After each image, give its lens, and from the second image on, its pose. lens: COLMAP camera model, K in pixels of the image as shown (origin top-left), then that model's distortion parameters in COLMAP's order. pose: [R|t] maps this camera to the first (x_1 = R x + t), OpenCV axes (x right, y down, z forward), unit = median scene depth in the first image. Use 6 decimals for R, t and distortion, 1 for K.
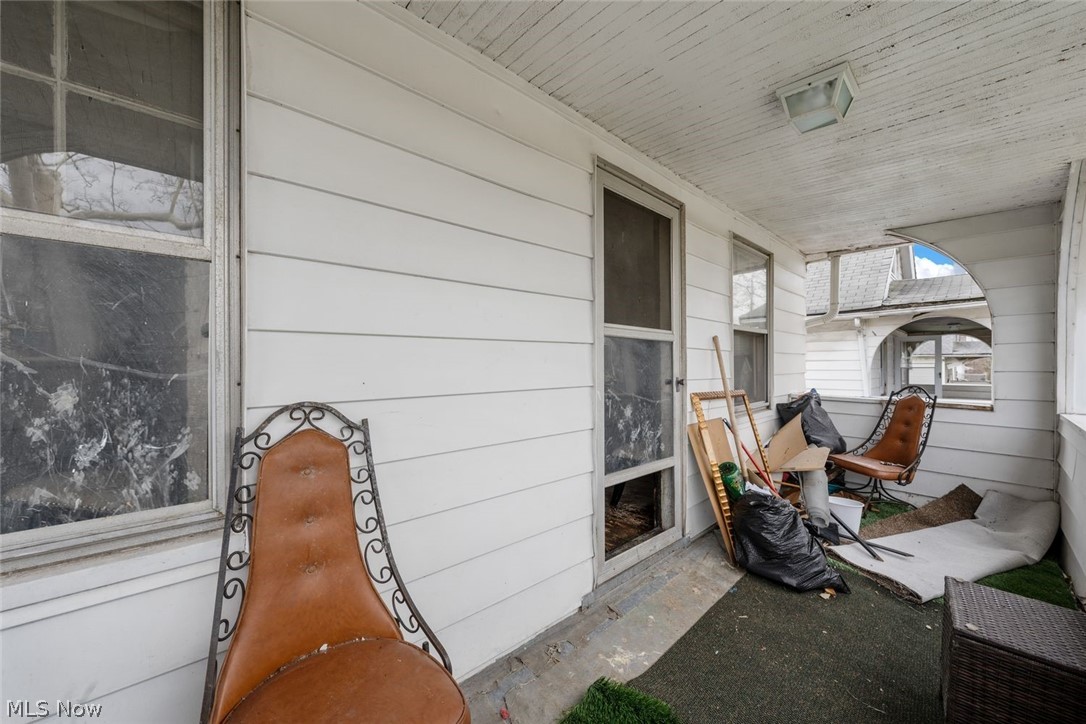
lens RADIAL K [[401.5, 0, 543.5], [0, 401.5, 367.7], [0, 0, 1]] dist [-0.000944, 0.000157]
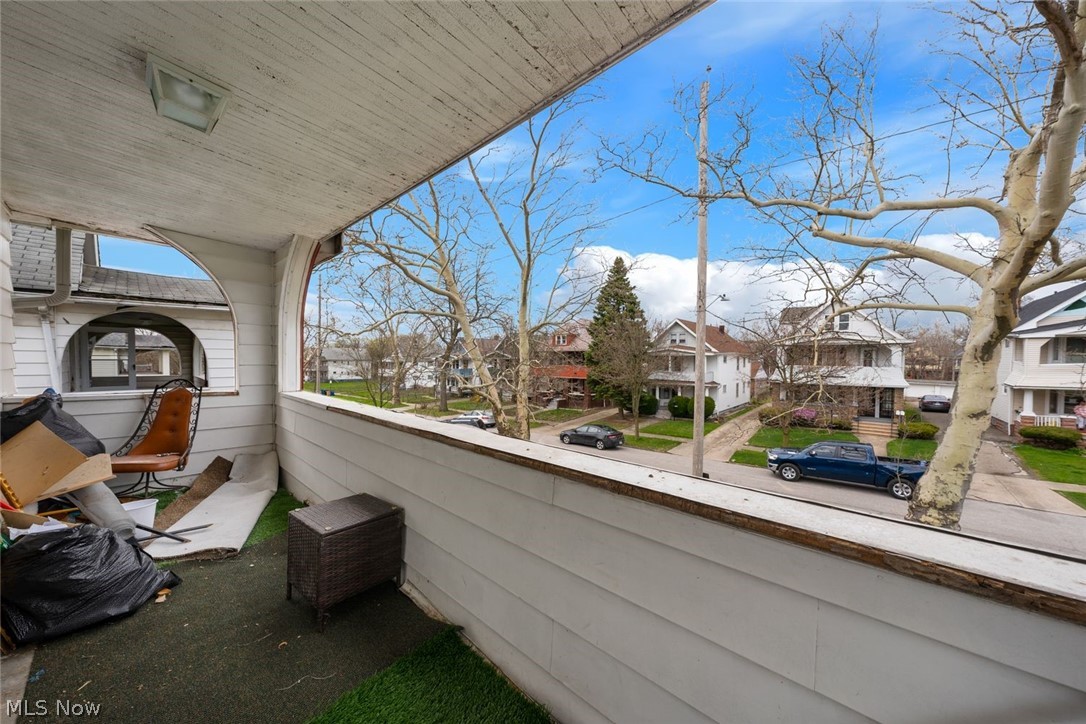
lens RADIAL K [[367.2, 0, 543.5], [0, 367.2, 368.2], [0, 0, 1]] dist [-0.002074, 0.000059]
pose [[-0.098657, -0.018409, 0.994951, -0.189282], [-0.006307, 0.999820, 0.017874, -0.008767], [-0.995102, -0.004512, -0.098755, 0.122066]]
